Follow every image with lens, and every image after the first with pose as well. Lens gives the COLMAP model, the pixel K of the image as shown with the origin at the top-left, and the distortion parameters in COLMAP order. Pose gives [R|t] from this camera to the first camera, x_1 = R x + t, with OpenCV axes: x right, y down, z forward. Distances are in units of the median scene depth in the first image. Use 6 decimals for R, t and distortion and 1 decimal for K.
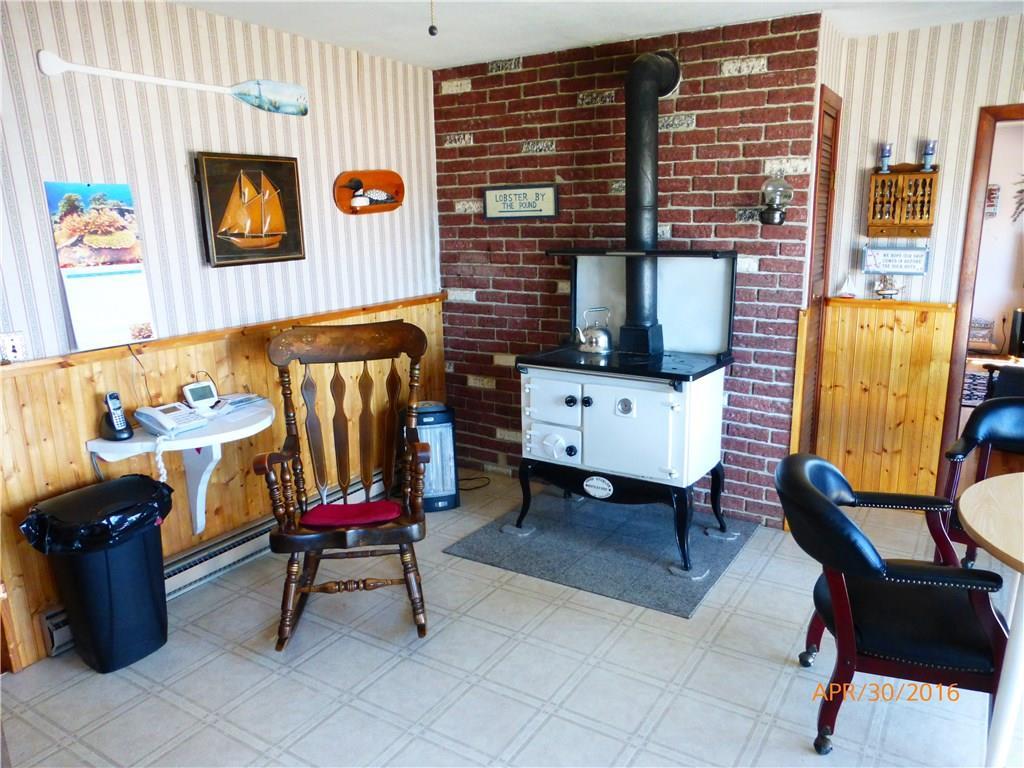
lens RADIAL K [[759.7, 0, 522.2], [0, 759.7, 395.0], [0, 0, 1]] dist [-0.063526, 0.085760]
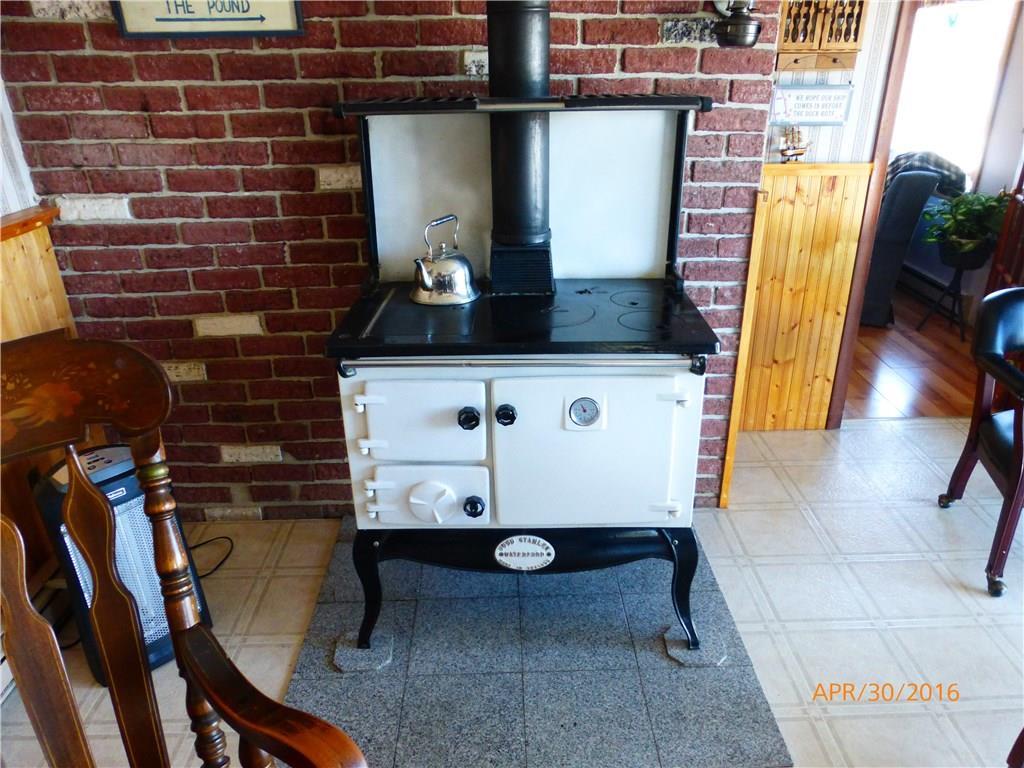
lens RADIAL K [[759.7, 0, 533.1], [0, 759.7, 397.4], [0, 0, 1]] dist [-0.063526, 0.085760]
pose [[0.833153, -0.224320, 0.505506, -0.135918], [0.125965, 0.966992, 0.221494, -0.100258], [-0.538506, -0.120862, 0.833909, 0.506355]]
